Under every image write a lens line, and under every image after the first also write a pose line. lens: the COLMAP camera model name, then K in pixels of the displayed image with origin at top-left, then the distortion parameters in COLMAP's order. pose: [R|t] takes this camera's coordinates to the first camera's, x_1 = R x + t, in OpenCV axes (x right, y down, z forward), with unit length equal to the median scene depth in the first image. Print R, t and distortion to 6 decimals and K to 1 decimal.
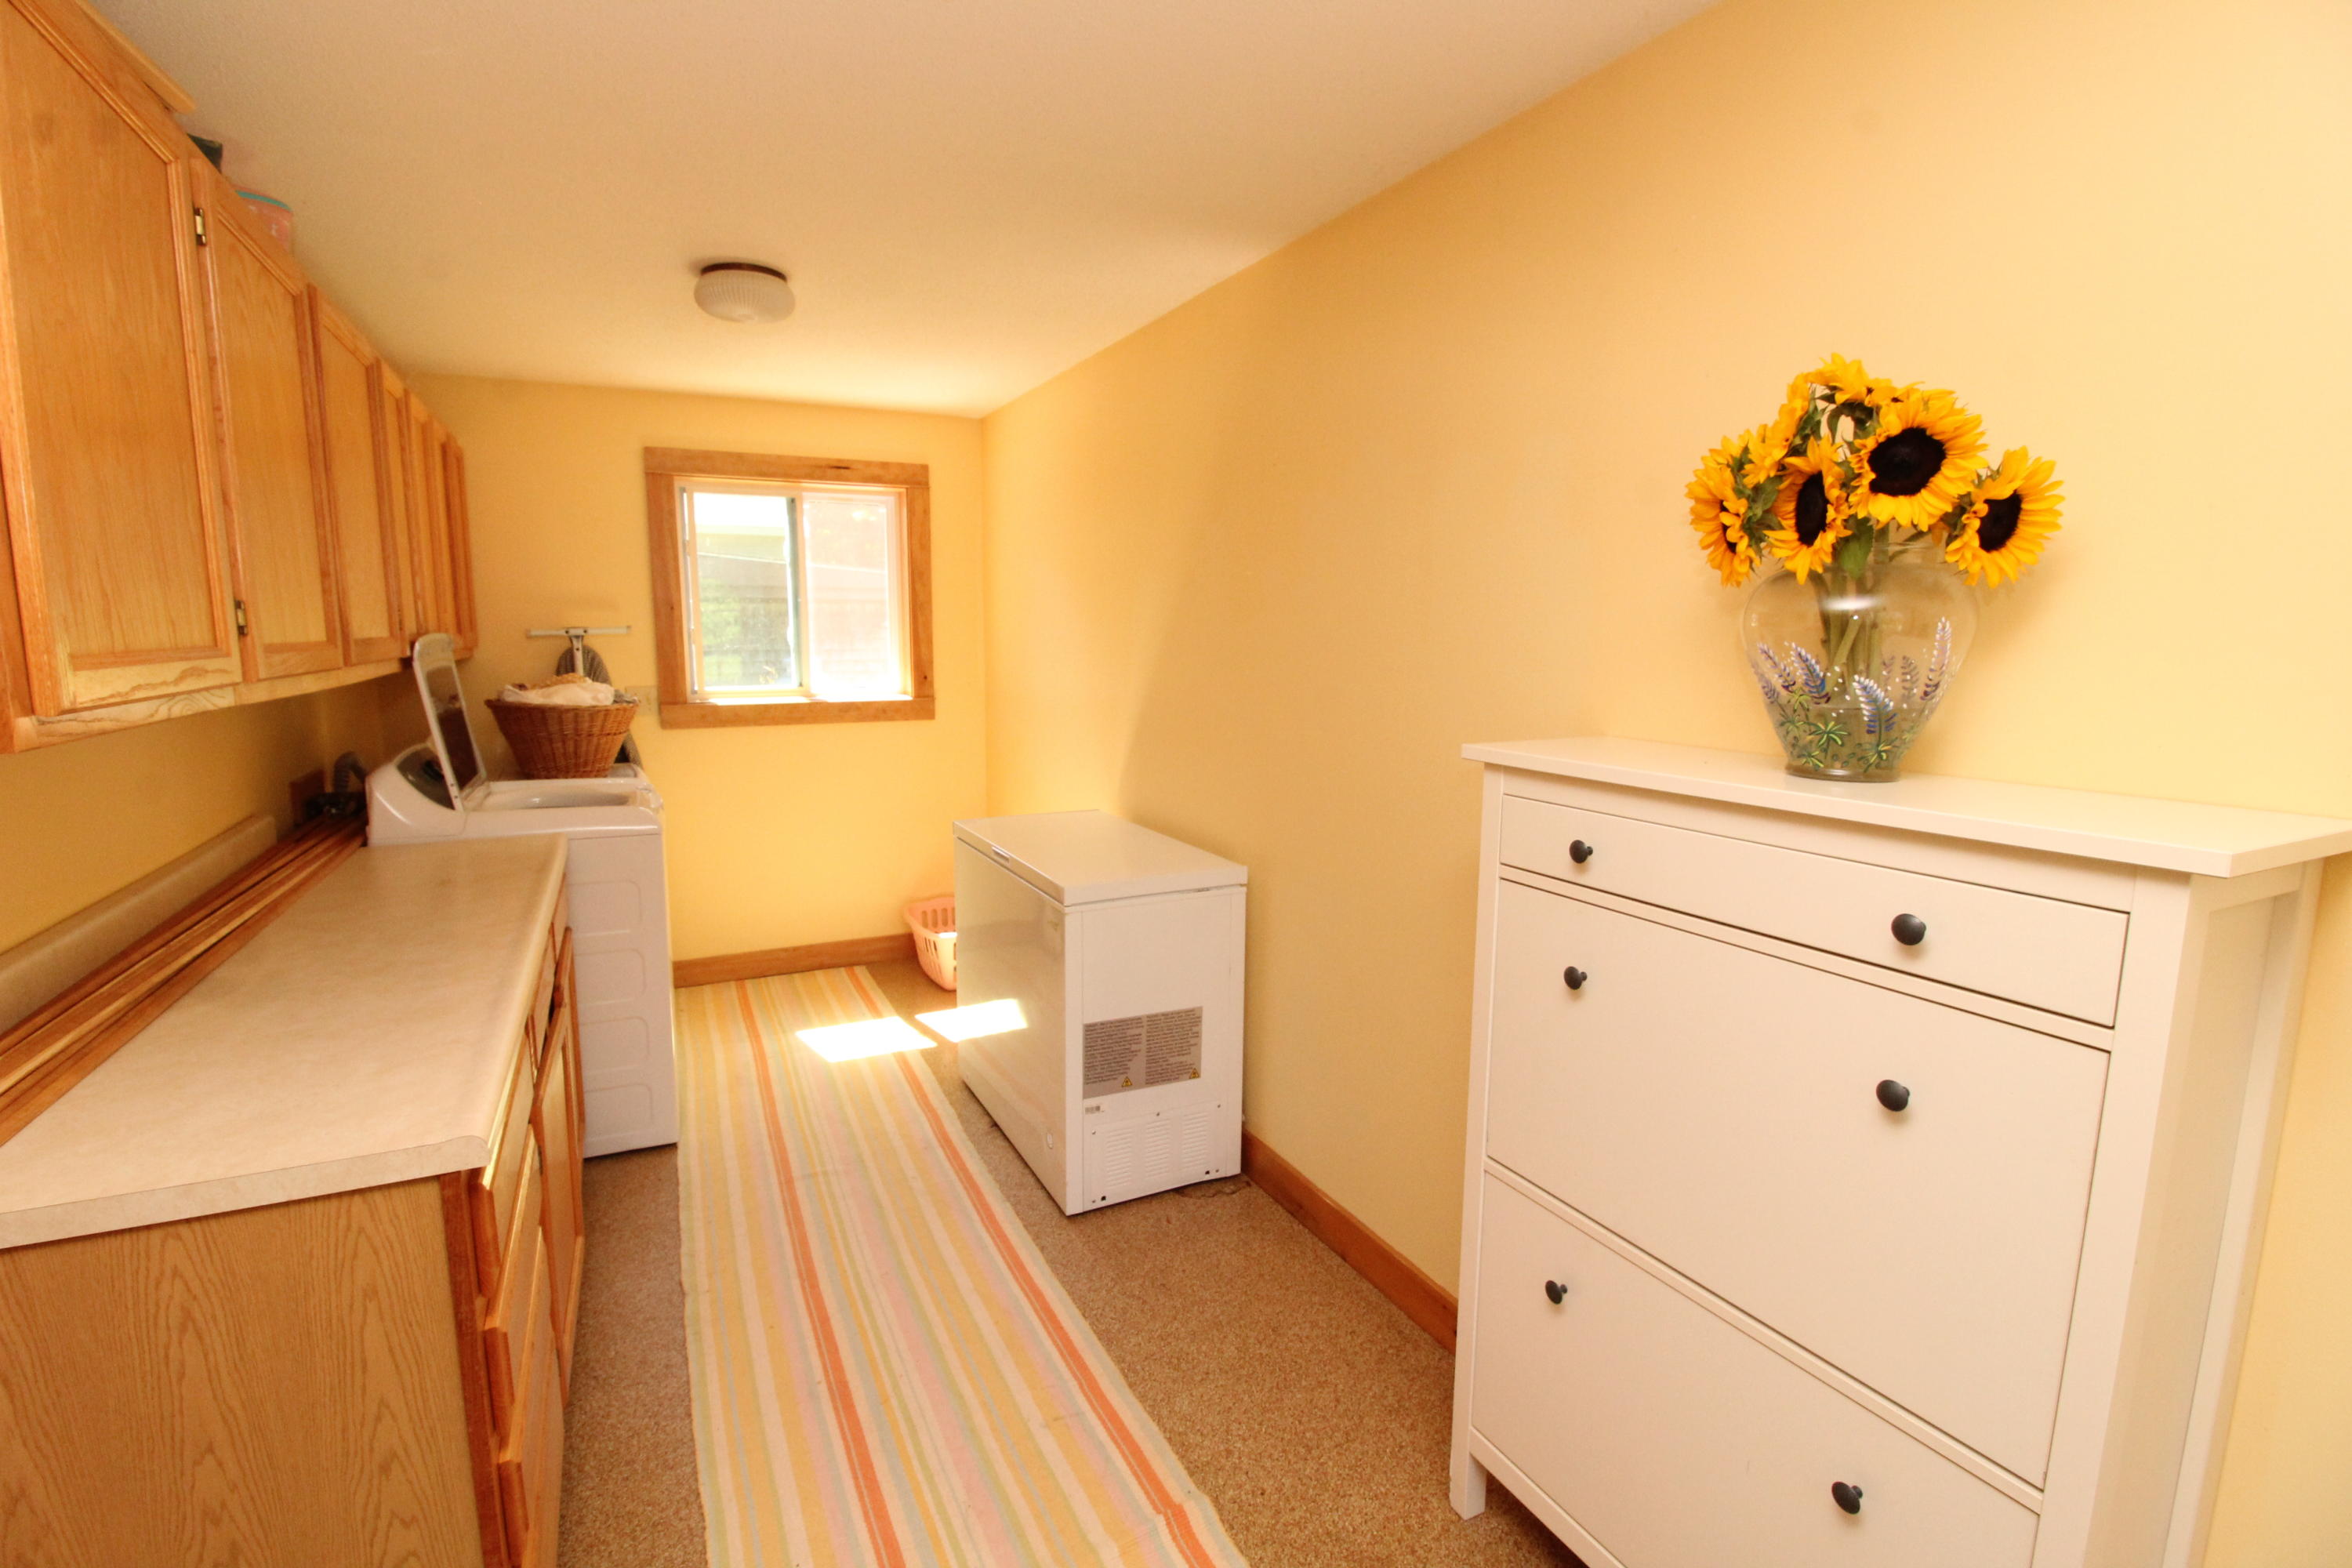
lens RADIAL K [[1078.7, 0, 1138.0], [0, 1078.7, 783.4], [0, 0, 1]] dist [-0.008577, -0.011166]
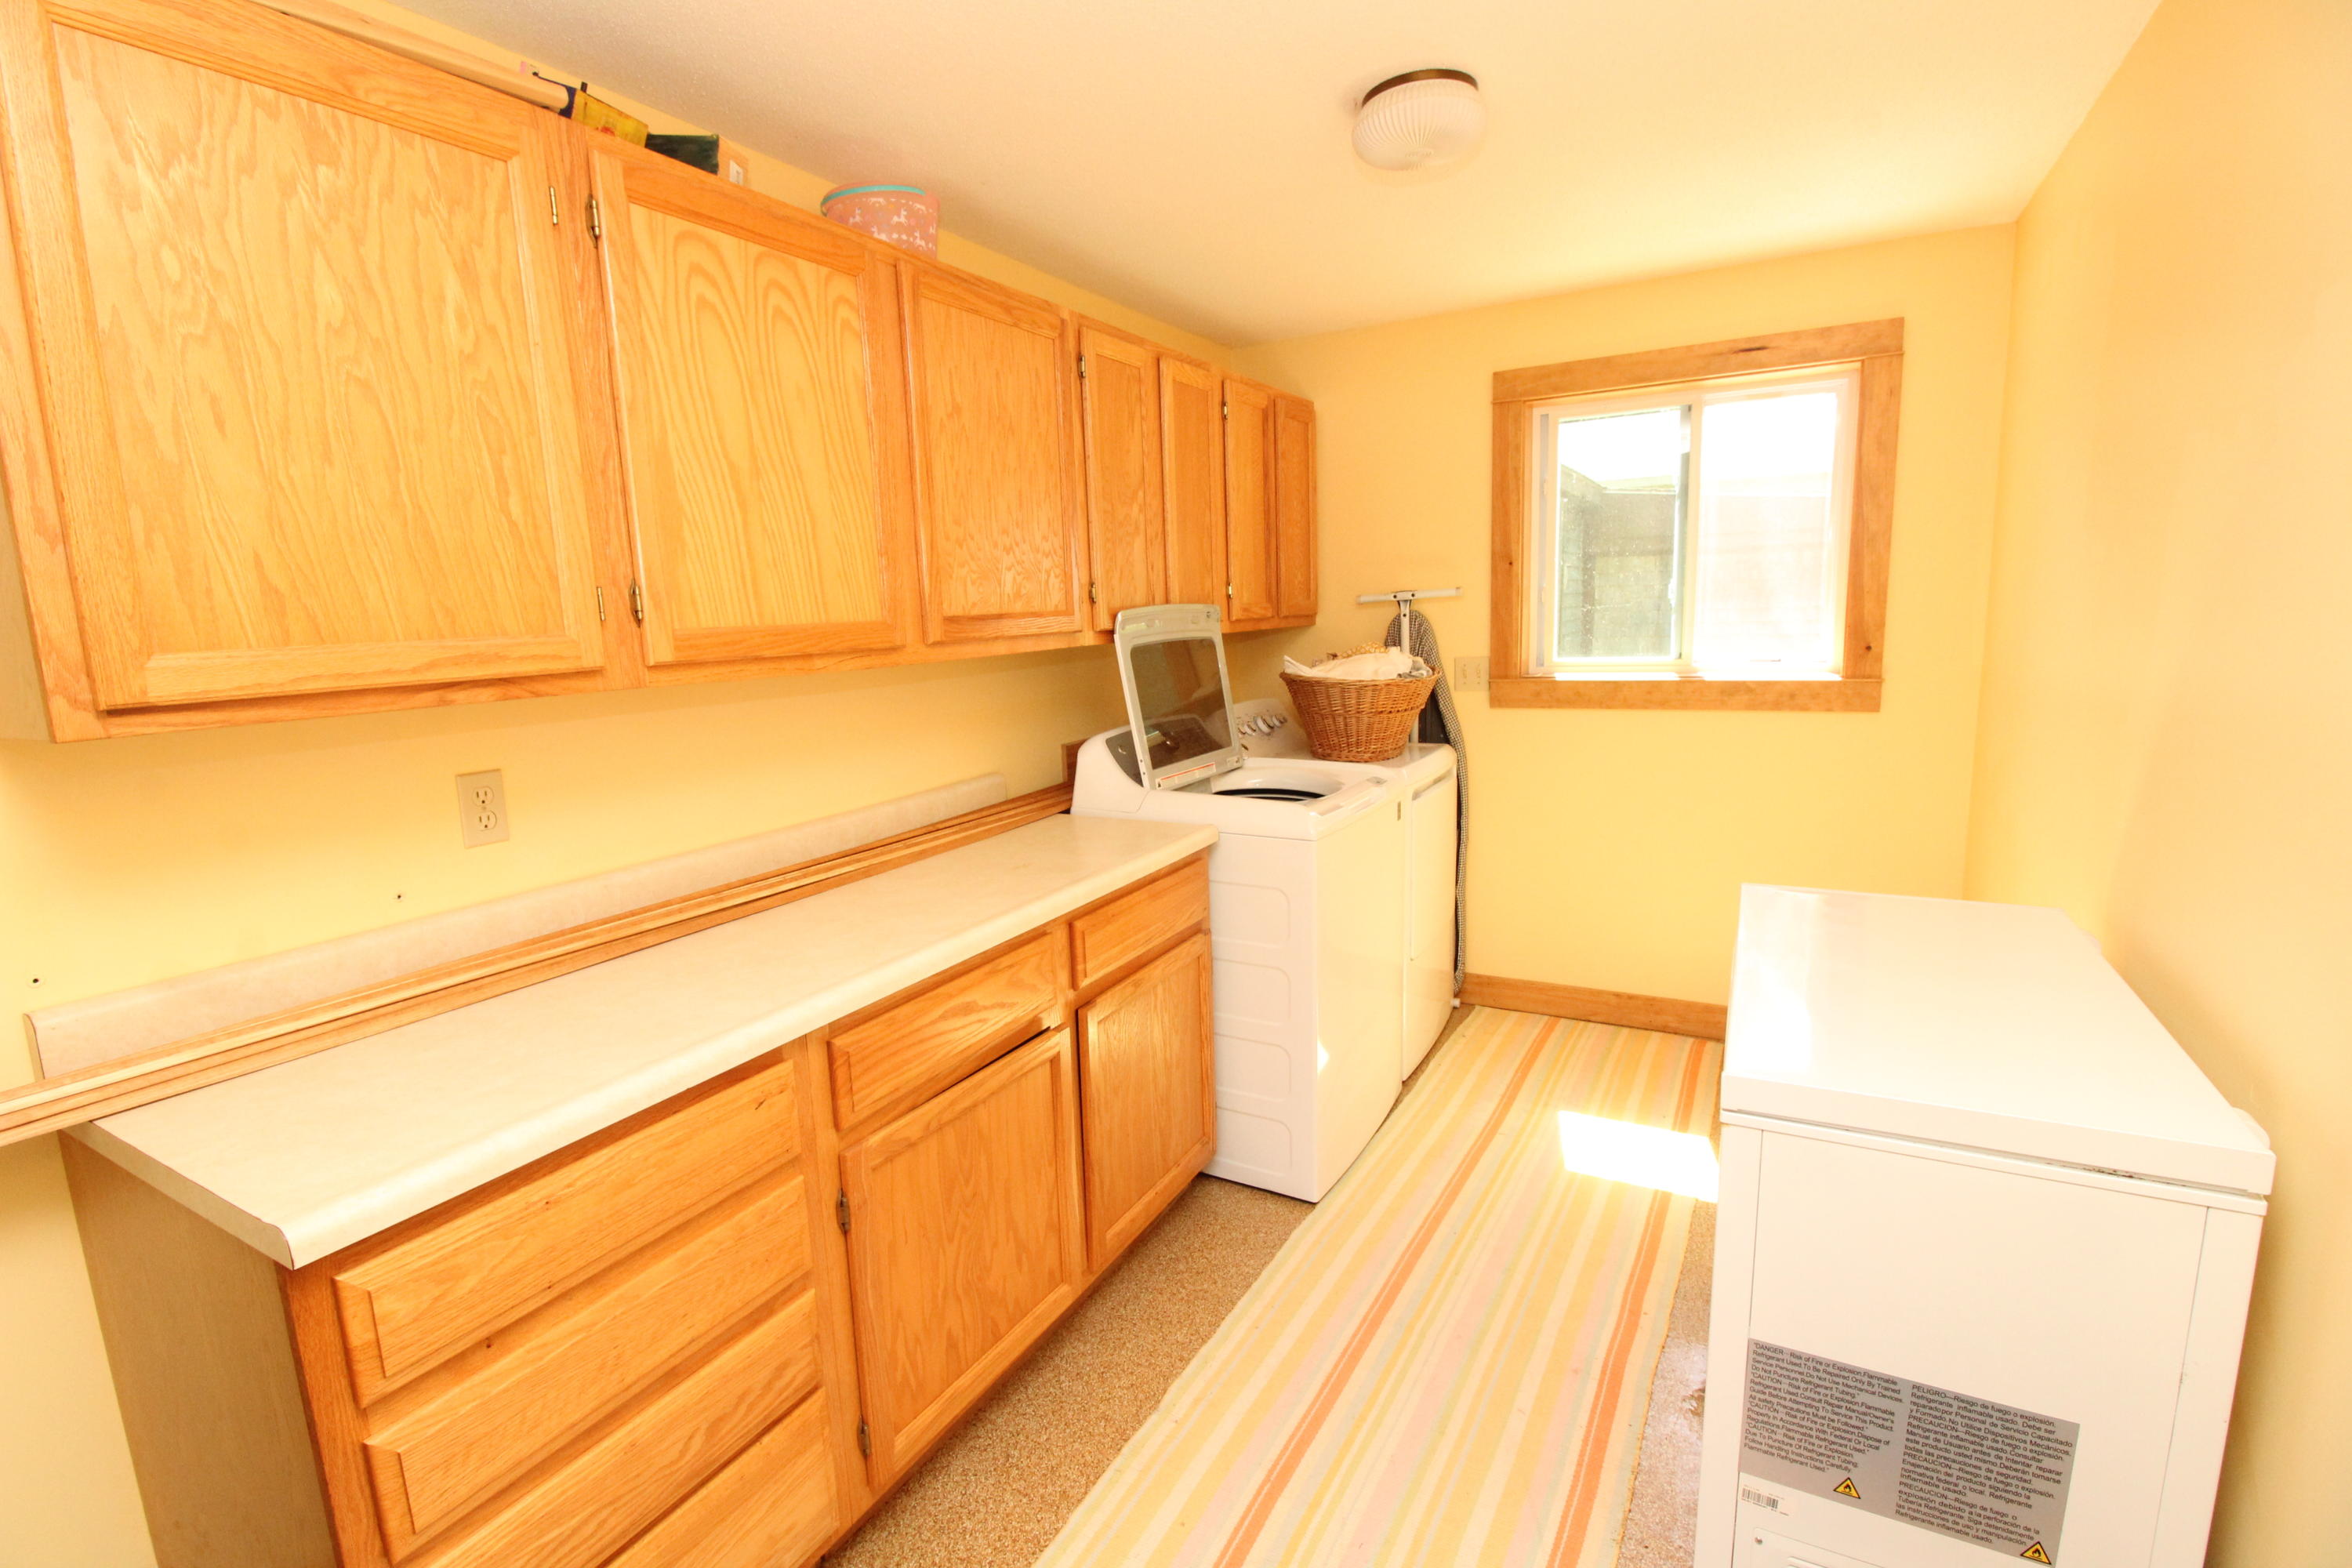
lens RADIAL K [[1078.7, 0, 1138.0], [0, 1078.7, 783.4], [0, 0, 1]] dist [-0.008577, -0.011166]
pose [[0.562184, 0.110338, -0.819618, 0.171123], [-0.077214, 0.993734, 0.080816, -0.059173], [0.823400, 0.017852, 0.567181, 0.450602]]
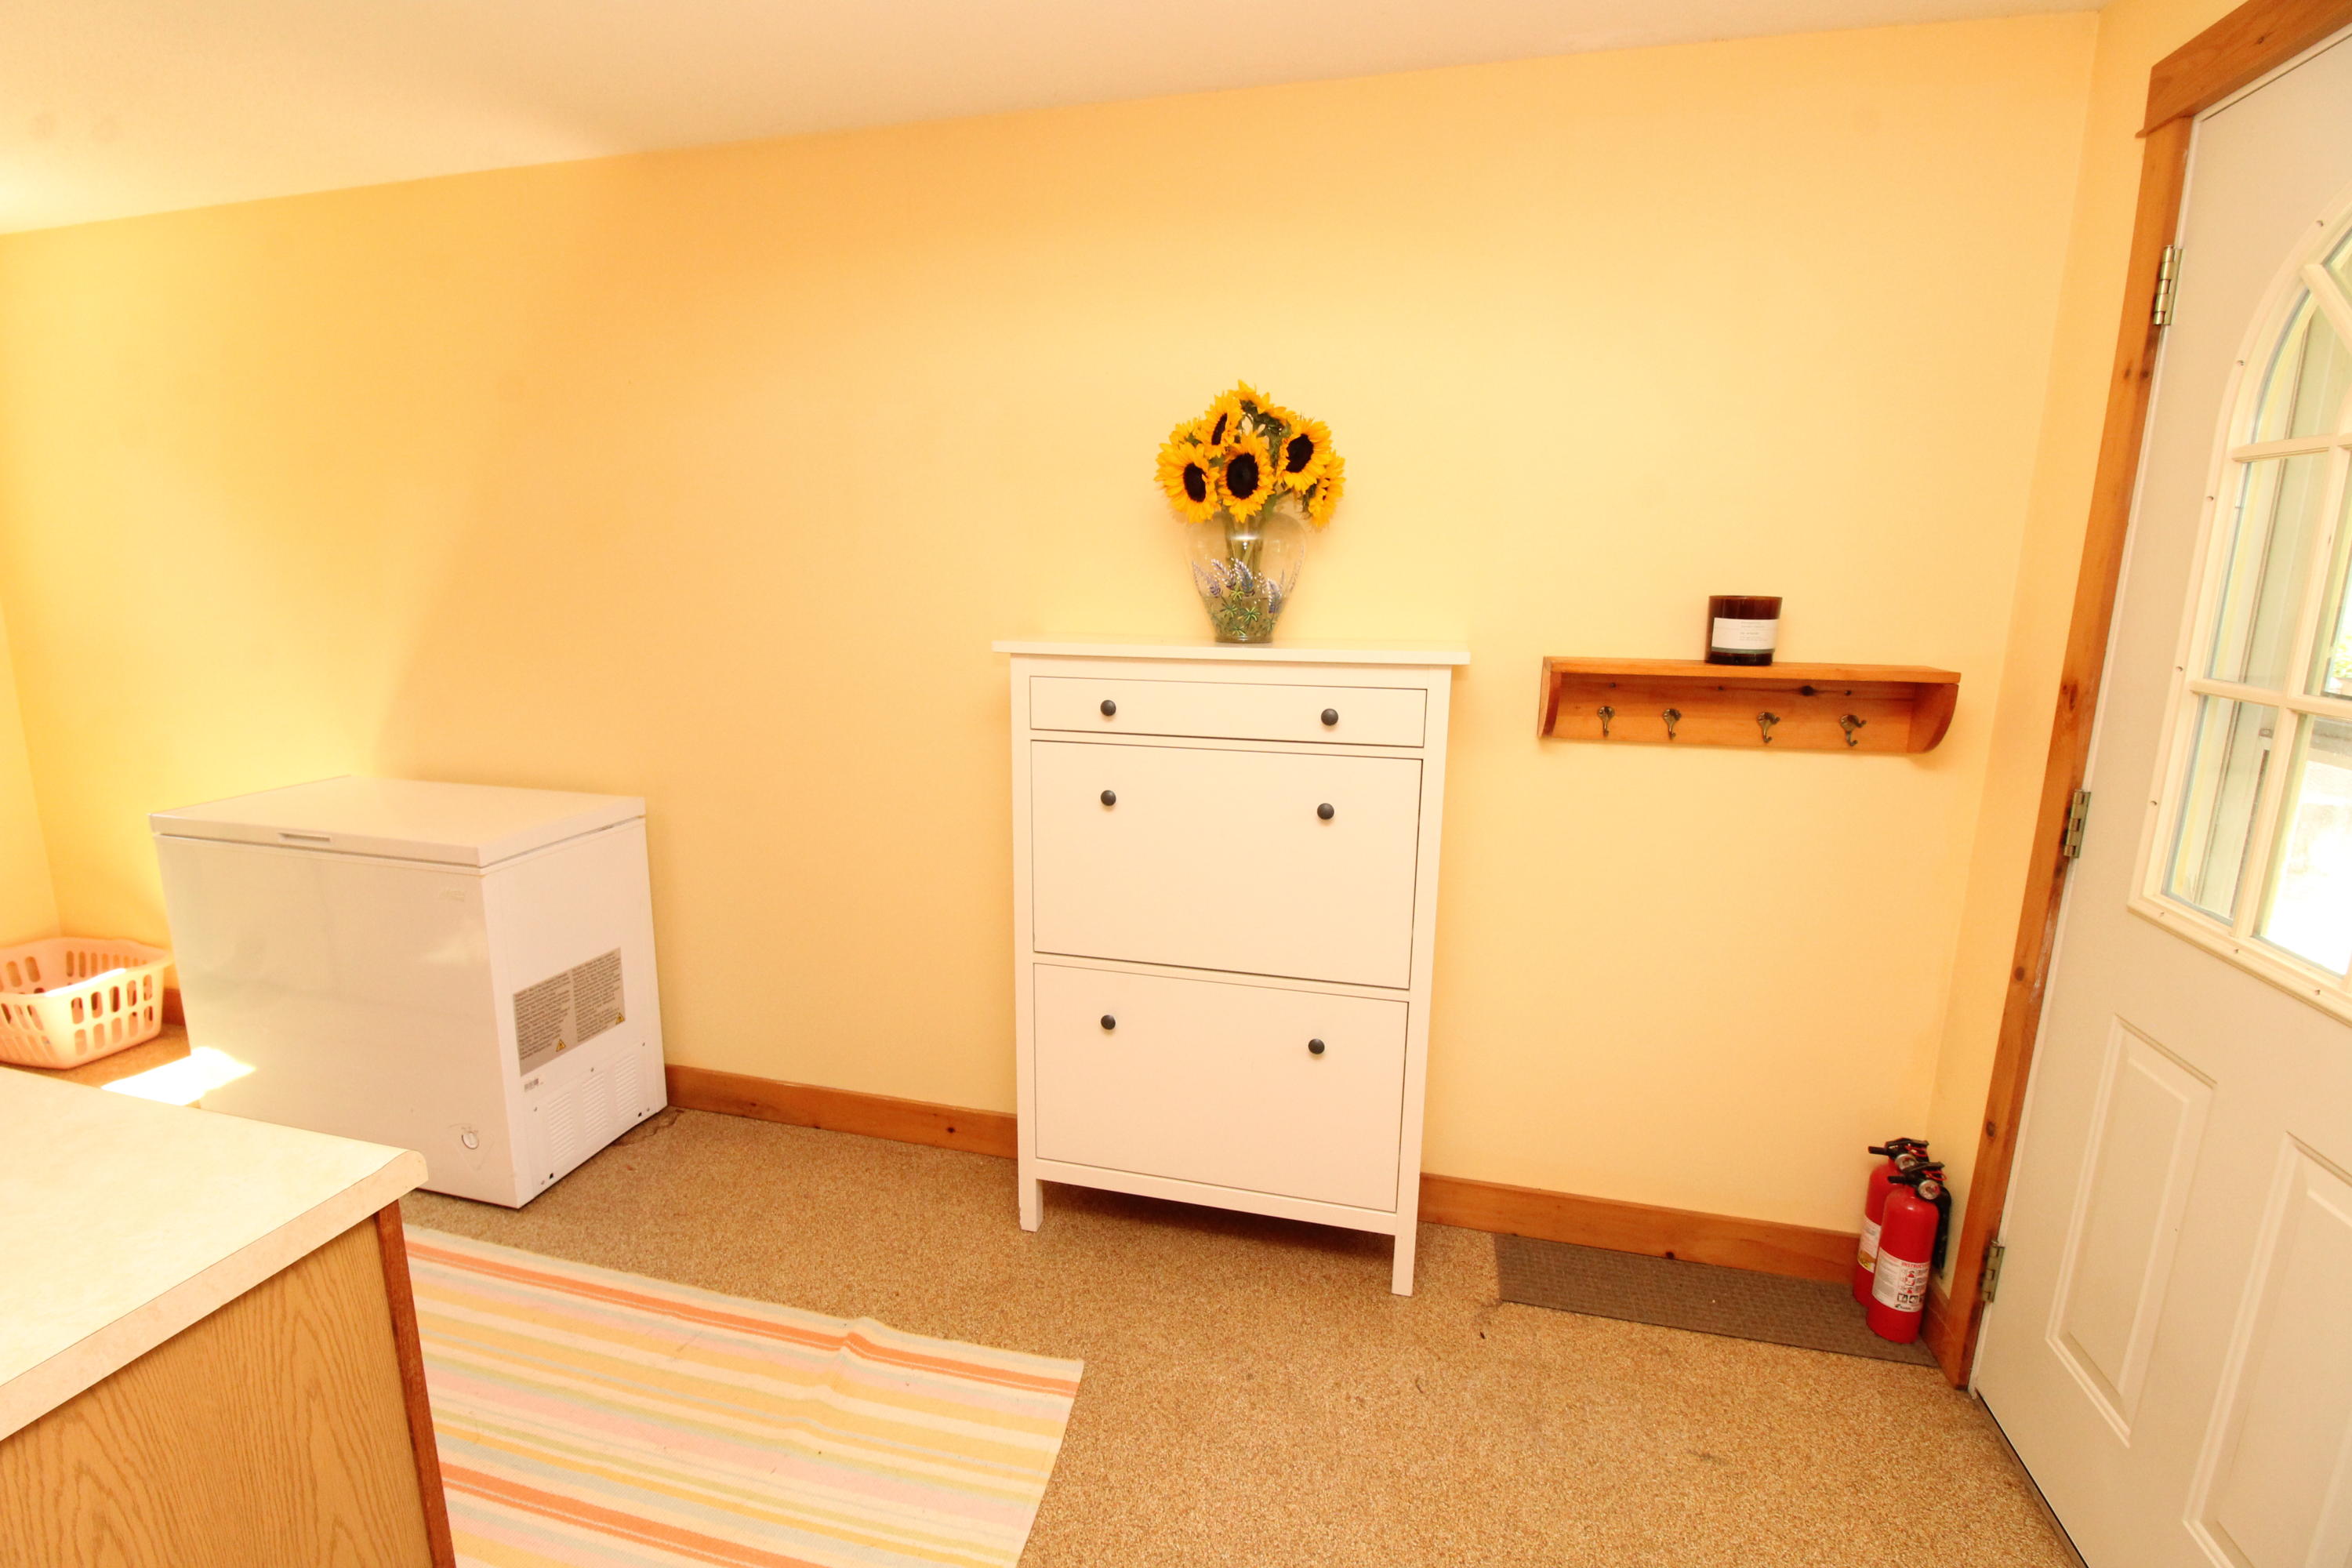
lens RADIAL K [[1078.7, 0, 1138.0], [0, 1078.7, 783.4], [0, 0, 1]] dist [-0.008577, -0.011166]
pose [[0.651998, -0.147285, 0.743778, -0.342638], [0.103823, 0.989054, 0.104844, 0.008707], [-0.751079, 0.008863, 0.660153, 0.013444]]
